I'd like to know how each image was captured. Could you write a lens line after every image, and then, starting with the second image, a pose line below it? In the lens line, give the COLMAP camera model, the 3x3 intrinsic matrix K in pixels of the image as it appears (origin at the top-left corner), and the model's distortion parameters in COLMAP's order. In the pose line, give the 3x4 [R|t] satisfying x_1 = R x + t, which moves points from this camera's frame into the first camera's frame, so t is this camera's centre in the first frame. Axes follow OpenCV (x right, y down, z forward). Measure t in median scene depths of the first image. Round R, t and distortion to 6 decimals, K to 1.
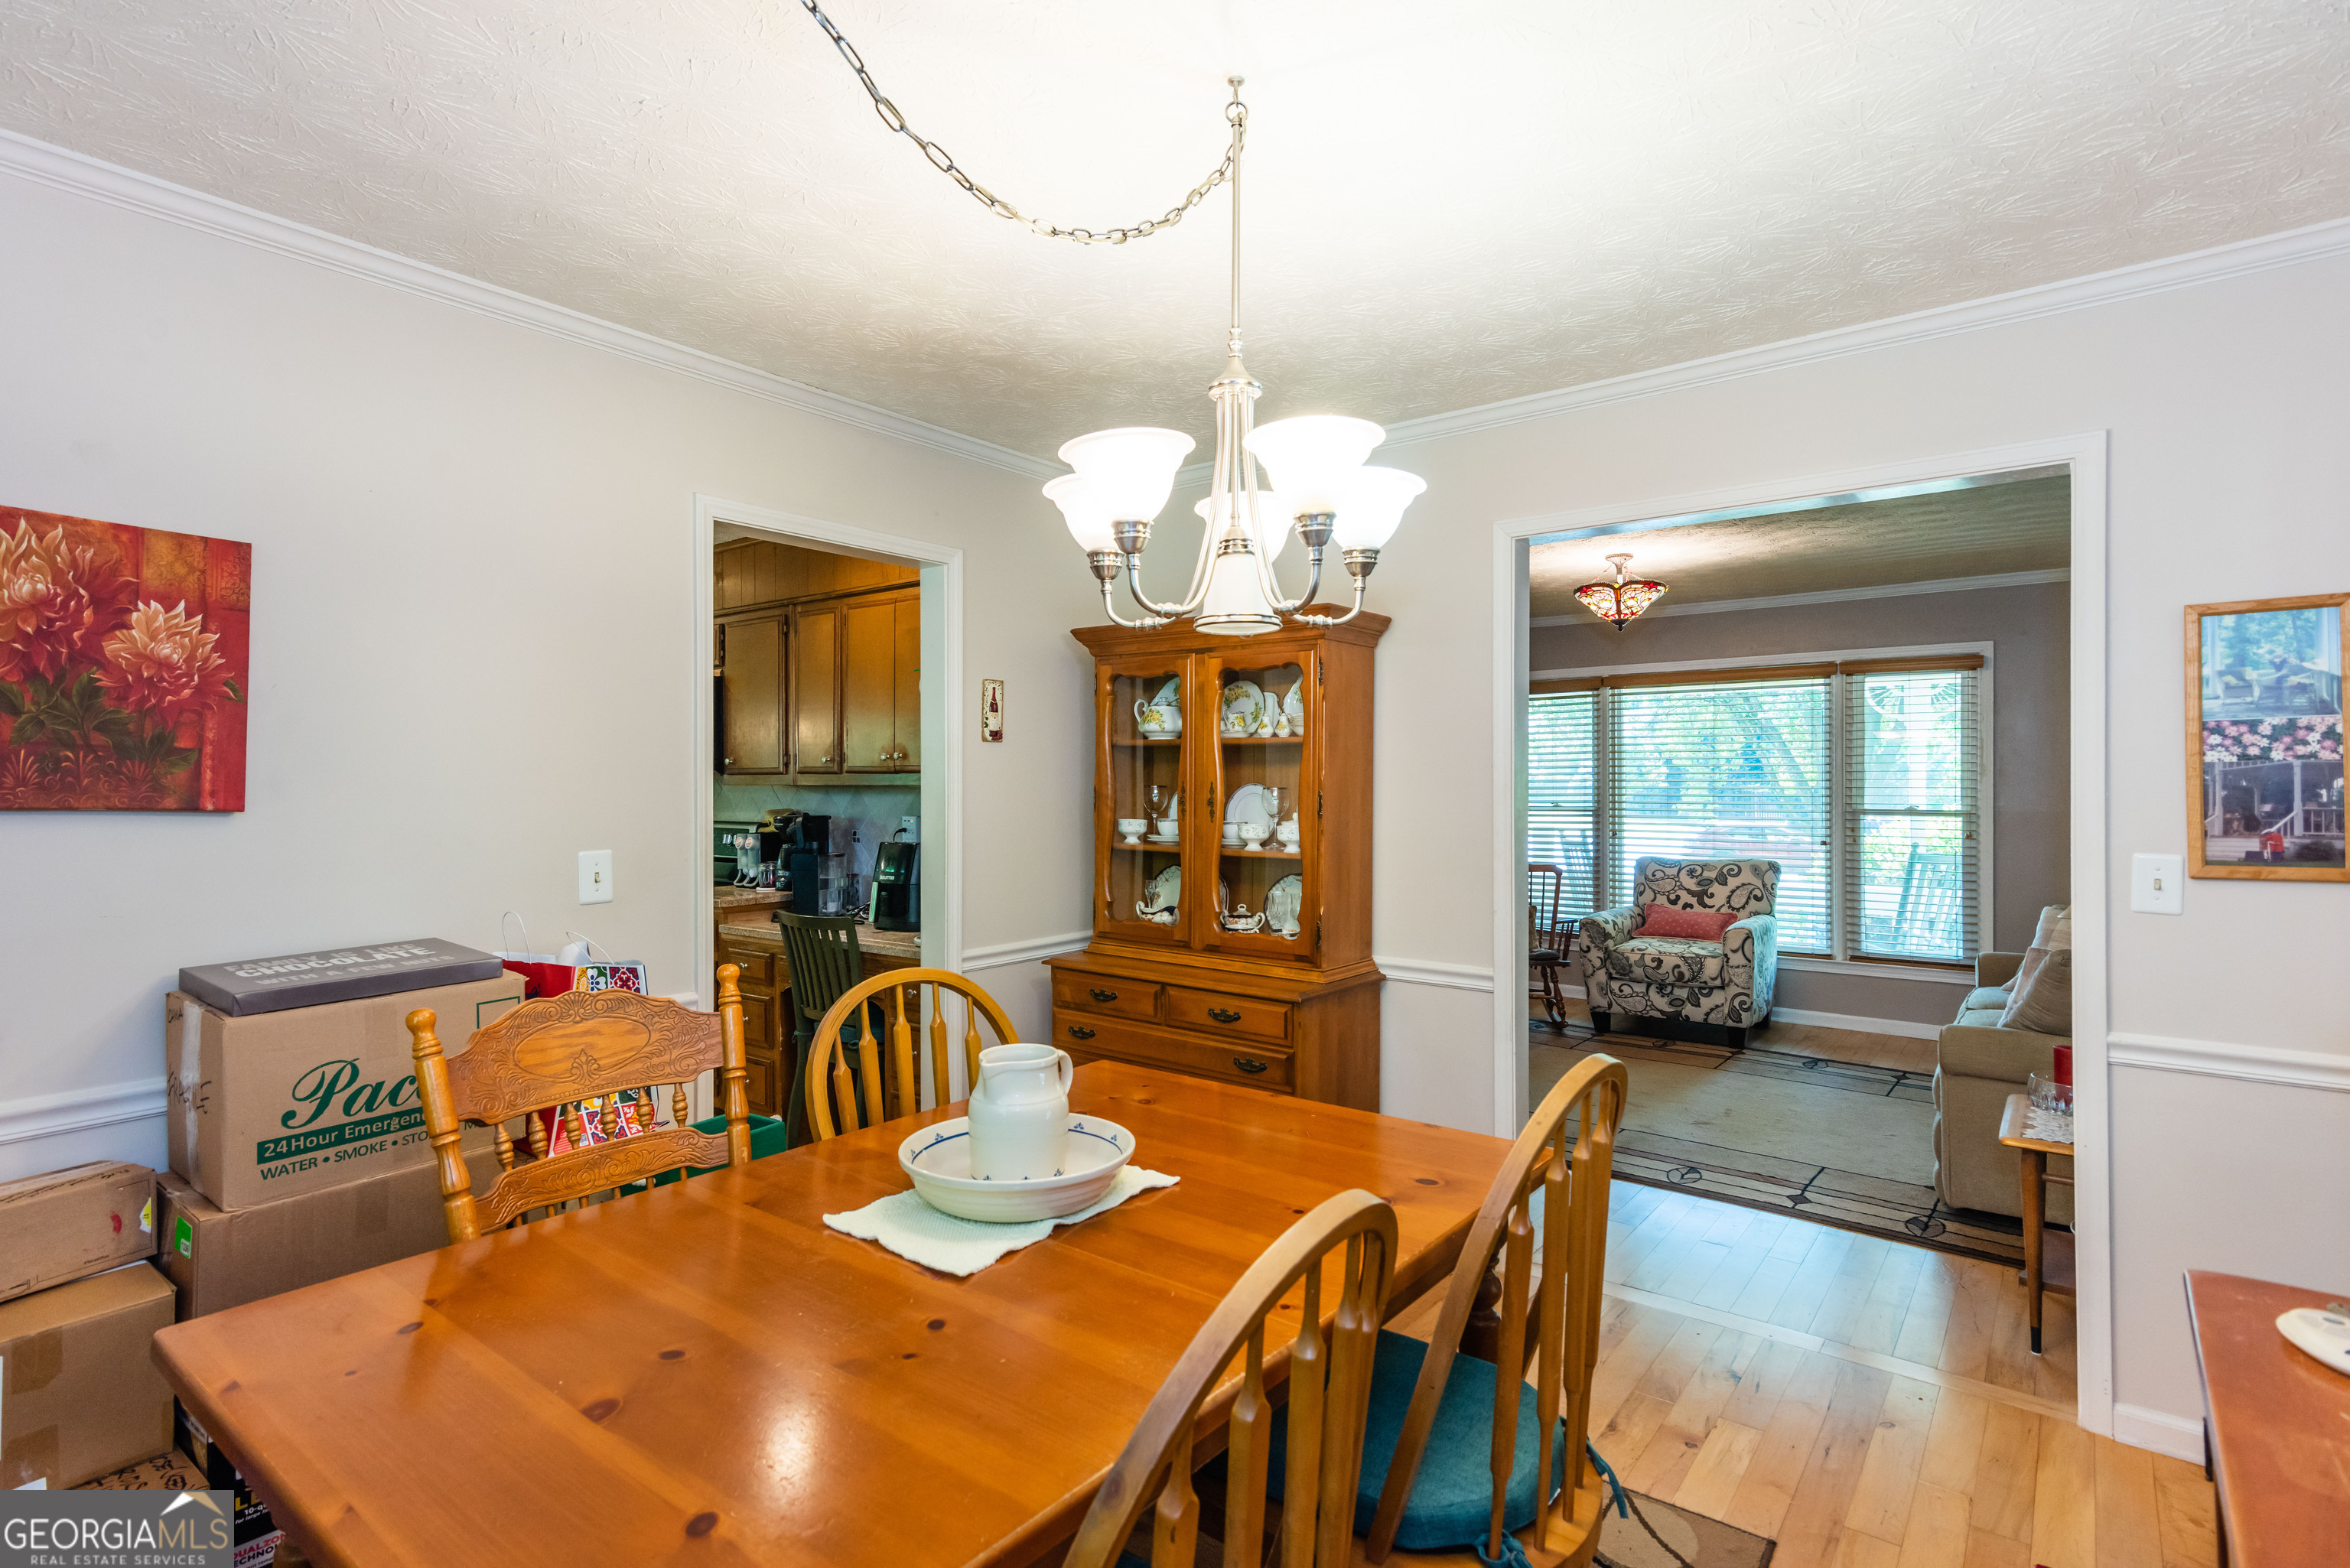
lens RADIAL K [[1147.6, 0, 1162.3], [0, 1147.6, 775.2], [0, 0, 1]] dist [0.003978, 0.000440]
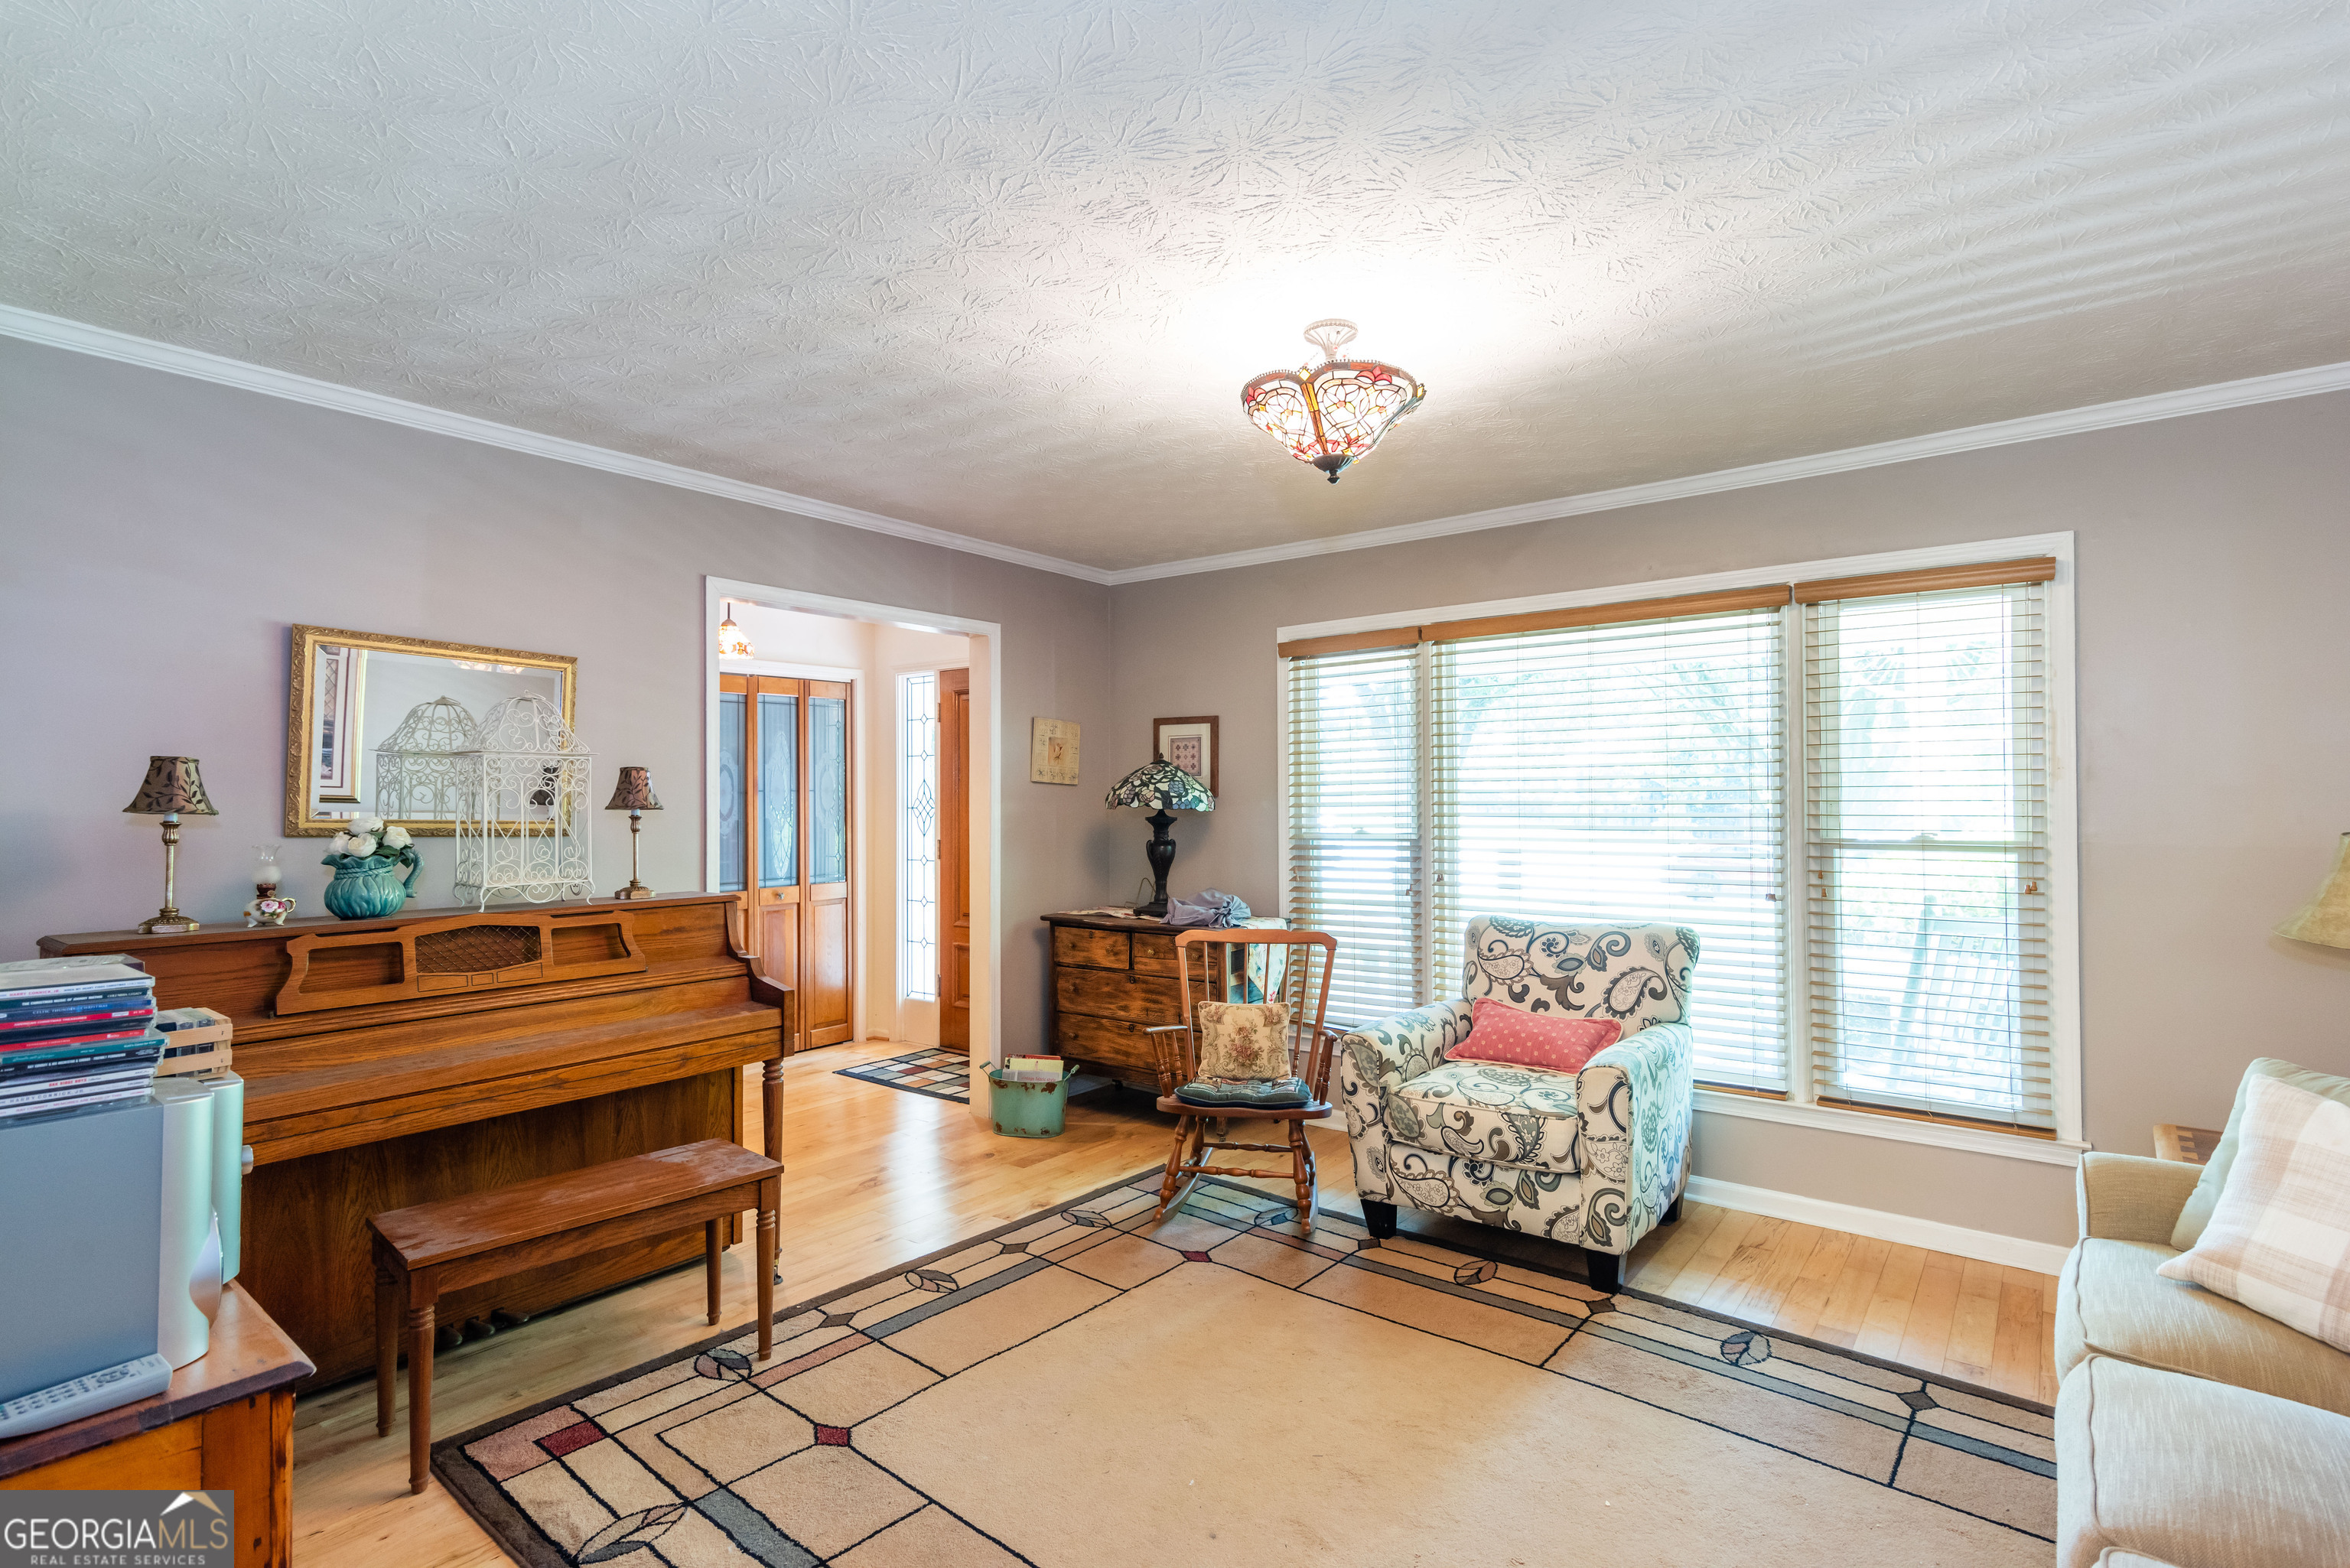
lens RADIAL K [[1128.1, 0, 1174.7], [0, 1128.1, 779.3], [0, 0, 1]] dist [0.013895, -0.000642]
pose [[0.999984, -0.002514, 0.005032, 0.281700], [0.002578, 0.999916, -0.012703, 0.006249], [-0.004999, 0.012716, 0.999907, 0.445314]]
